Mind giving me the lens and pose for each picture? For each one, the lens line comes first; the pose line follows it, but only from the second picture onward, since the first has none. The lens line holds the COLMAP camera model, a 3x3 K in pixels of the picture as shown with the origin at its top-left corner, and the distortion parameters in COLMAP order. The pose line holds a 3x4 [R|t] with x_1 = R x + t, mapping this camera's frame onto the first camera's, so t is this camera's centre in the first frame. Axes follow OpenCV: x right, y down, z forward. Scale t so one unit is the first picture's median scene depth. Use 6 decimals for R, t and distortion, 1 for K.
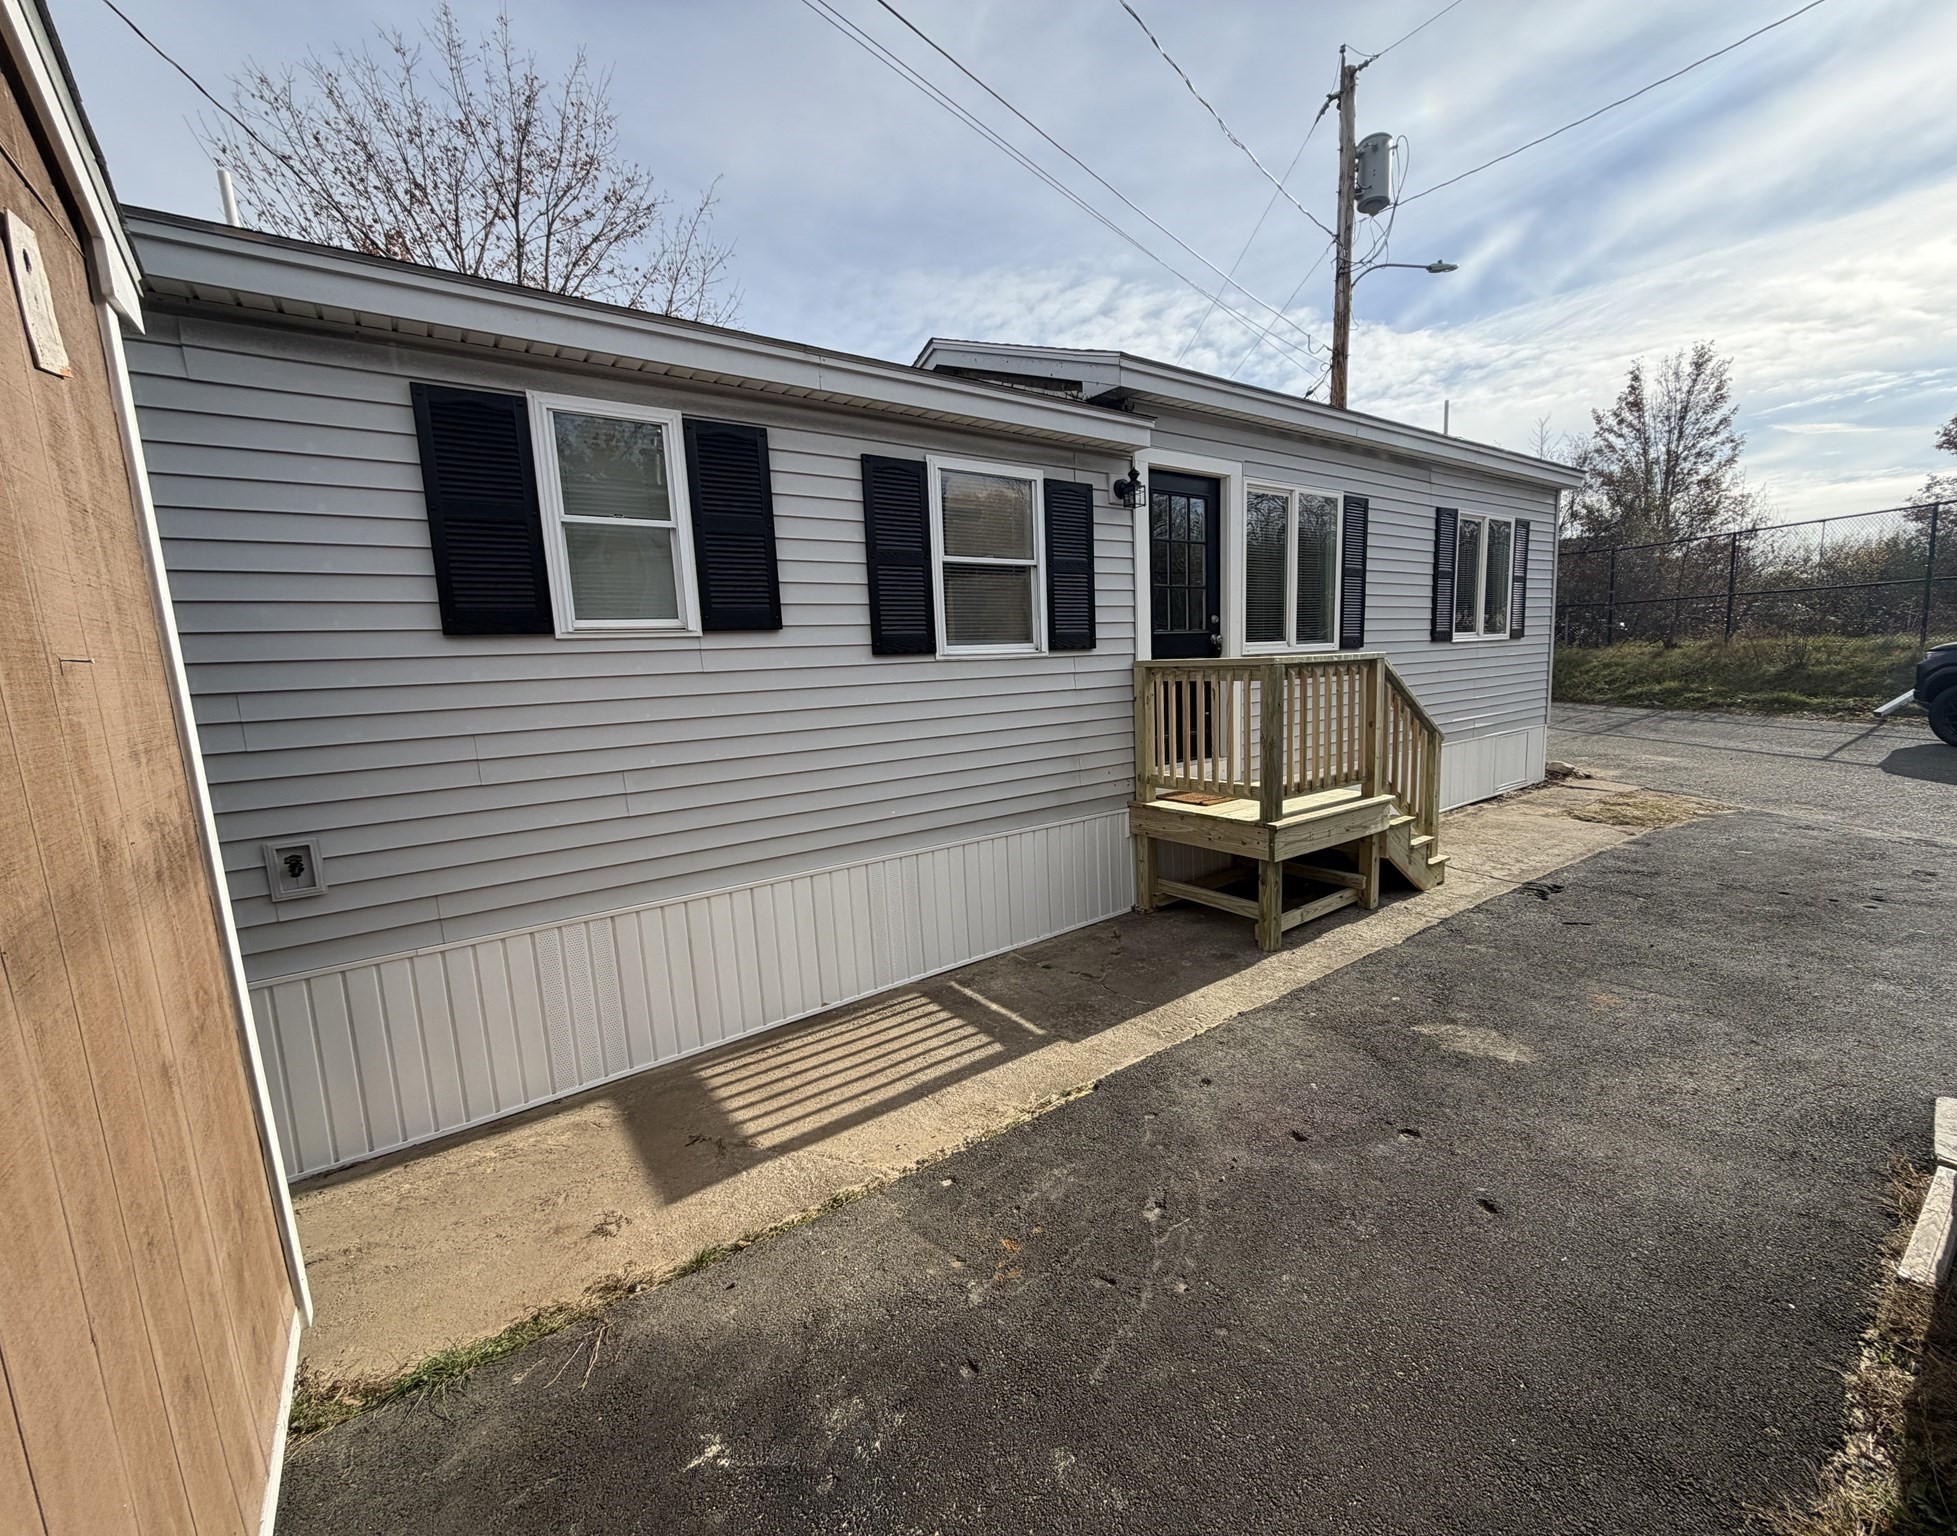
lens RADIAL K [[824.3, 0, 1048.1], [0, 824.3, 762.7], [0, 0, 1]] dist [-0.000739, -0.000043]
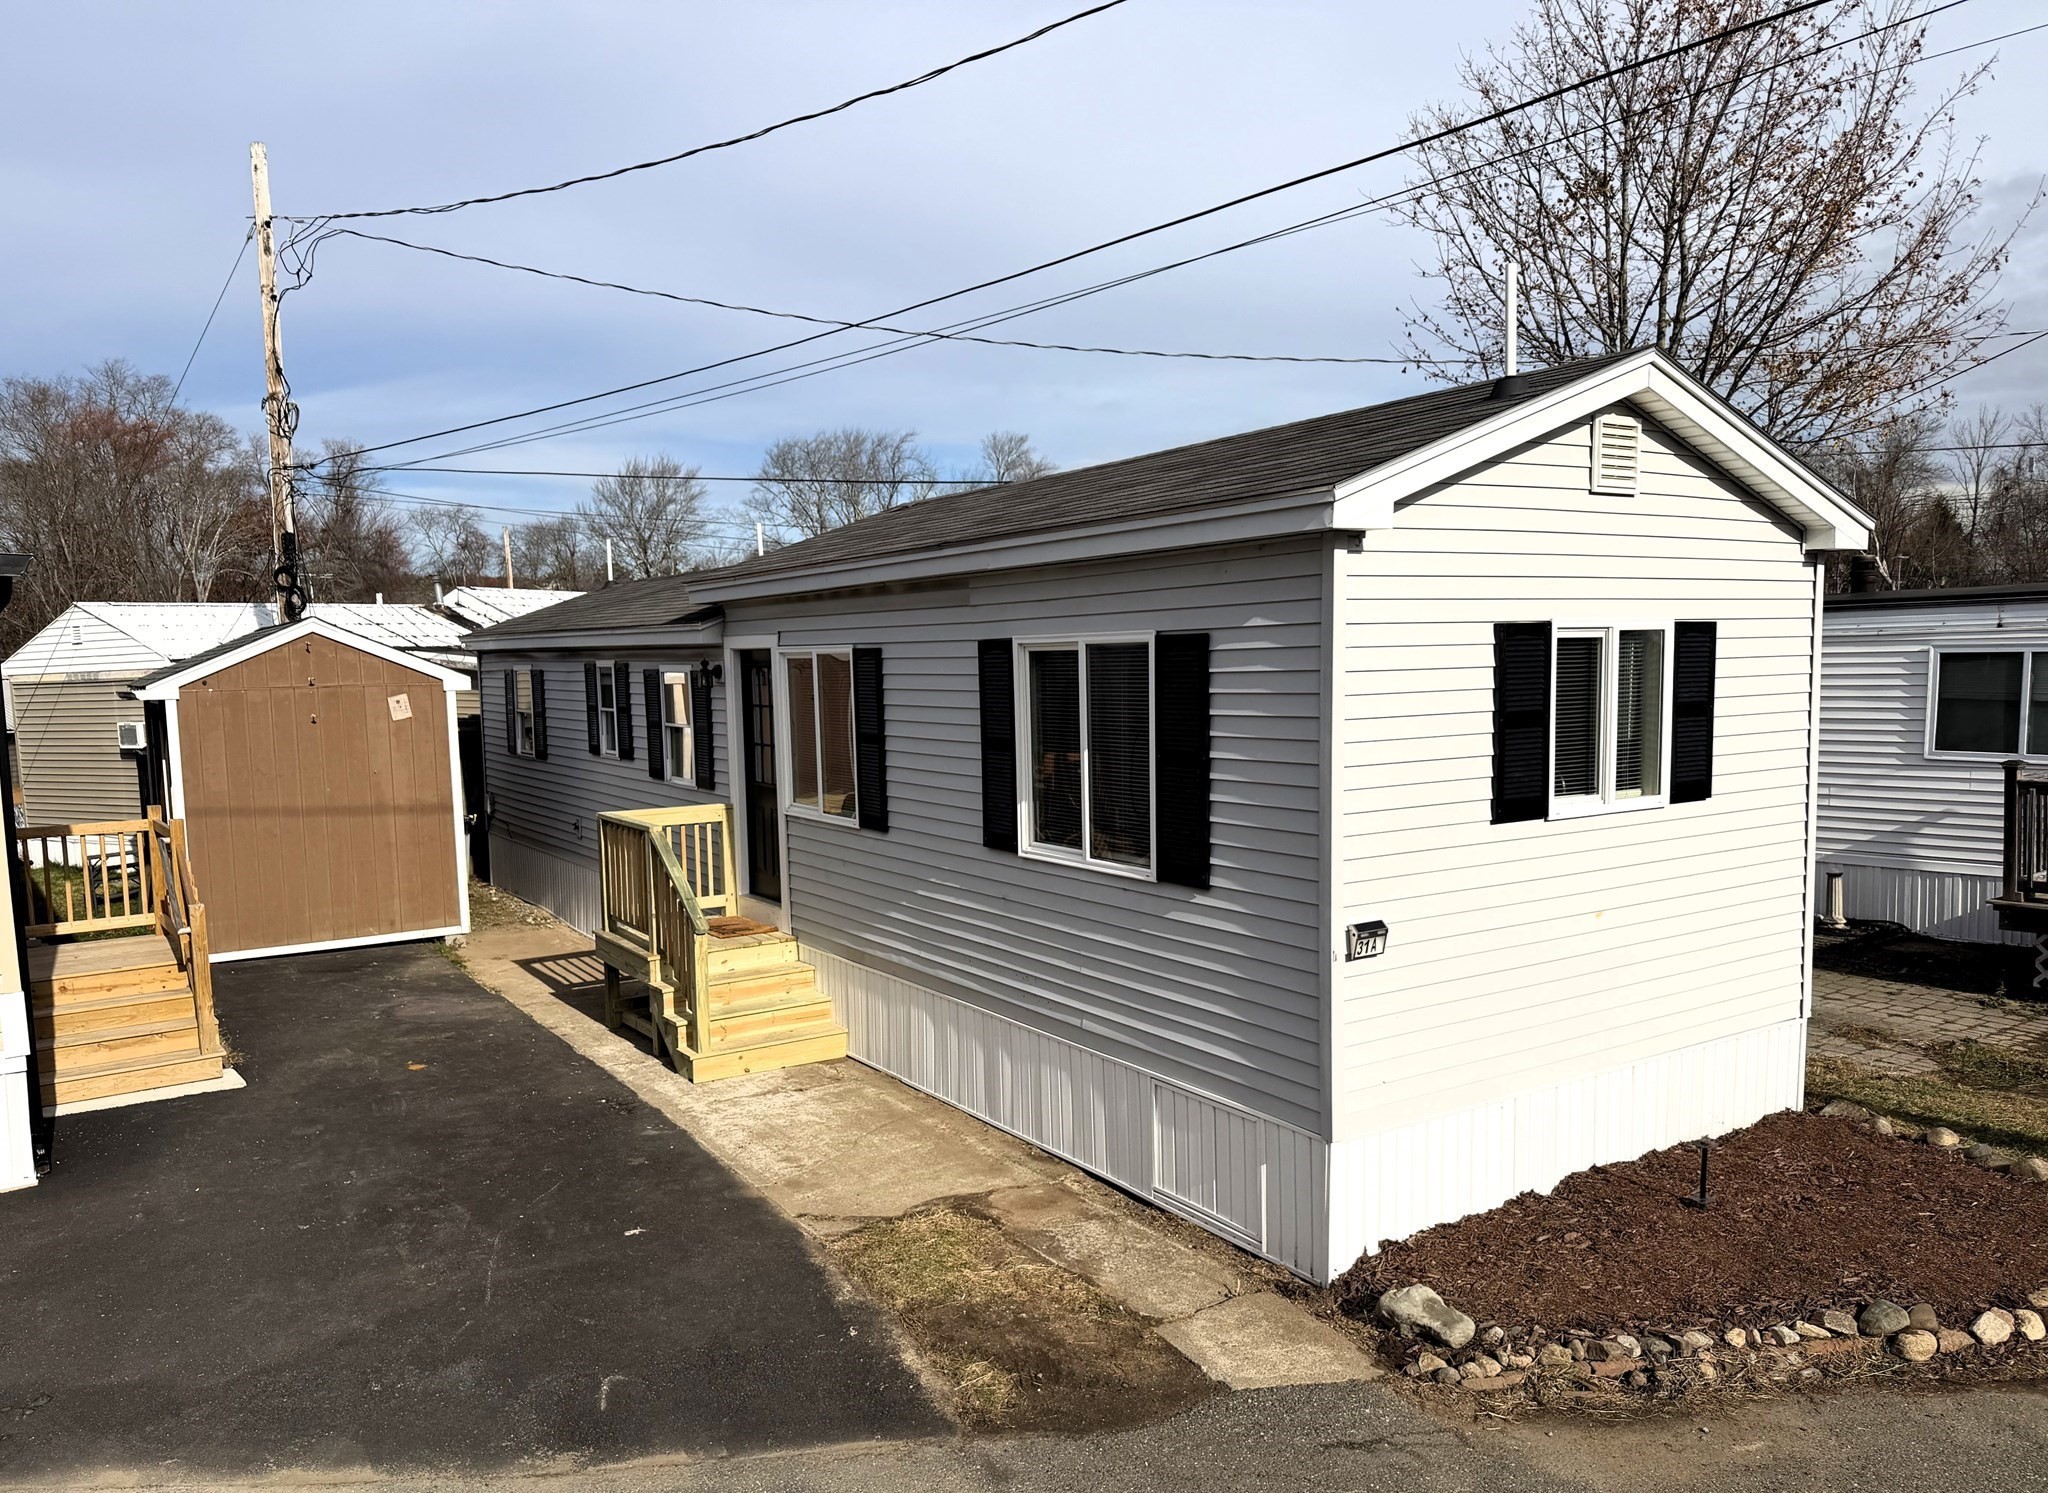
lens RADIAL K [[1478.1, 0, 1022.1], [0, 1478.1, 788.0], [0, 0, 1]] dist [0.101365, -0.233181]
pose [[-0.088348, 0.129606, -0.987622, 2.807909], [-0.113538, 0.983727, 0.139251, -0.626070], [0.989598, 0.124435, -0.072195, 1.961232]]
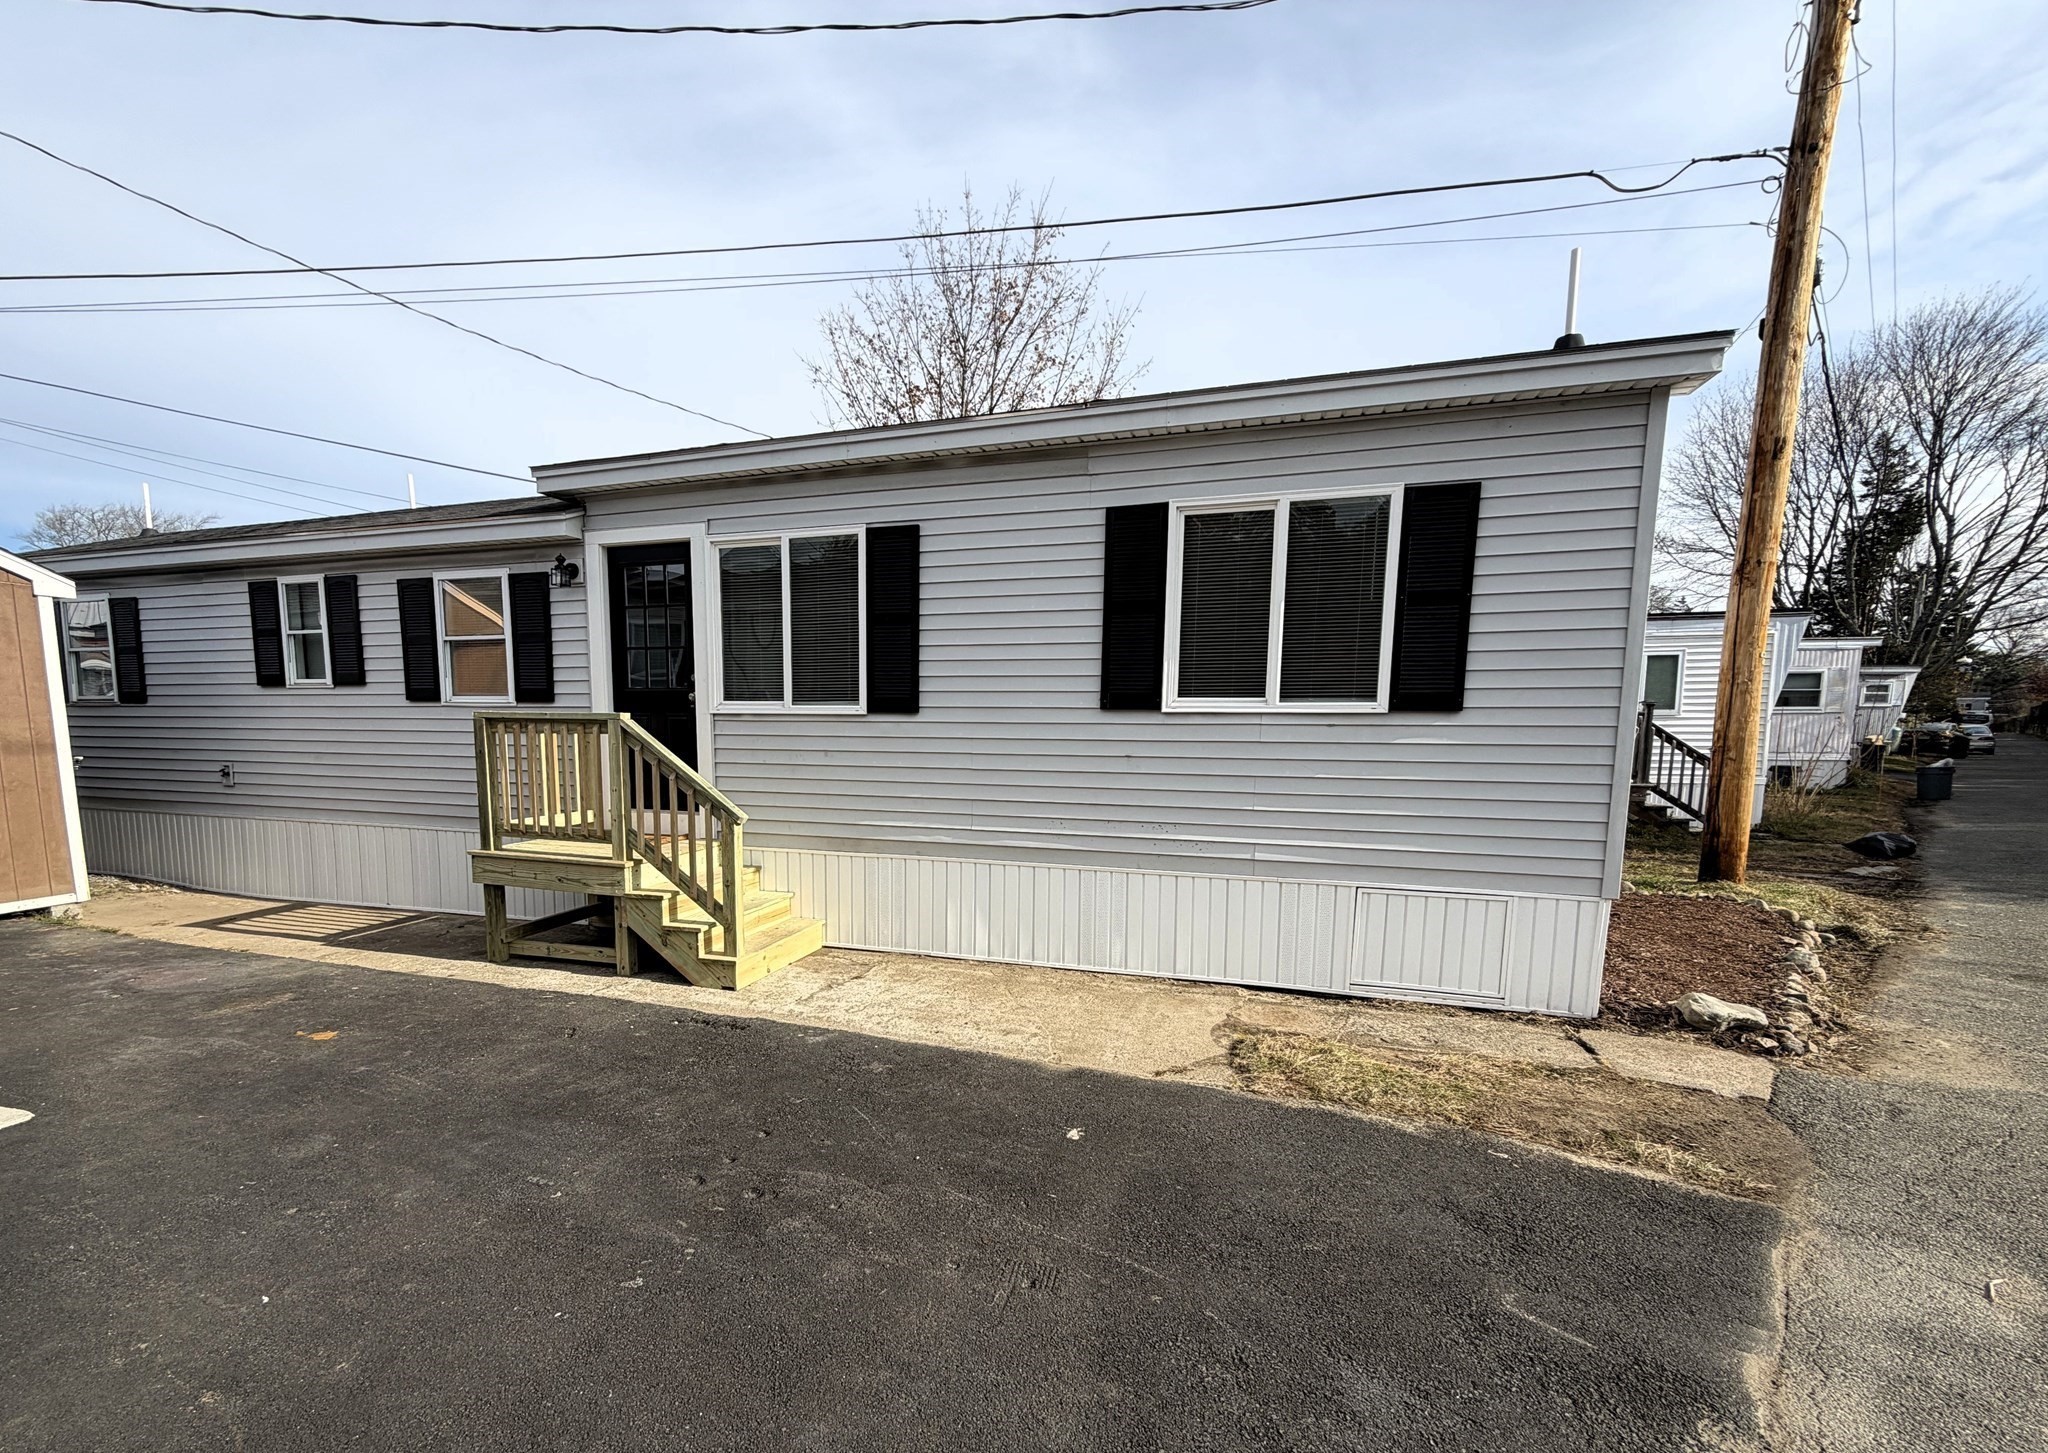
lens RADIAL K [[889.4, 0, 953.4], [0, 889.4, 825.8], [0, 0, 1]] dist [-0.002729, 0.000057]
pose [[0.541938, 0.142029, -0.828330, 1.804199], [-0.138899, 0.987199, 0.078394, -0.167293], [0.828861, 0.072570, 0.554728, 0.902868]]
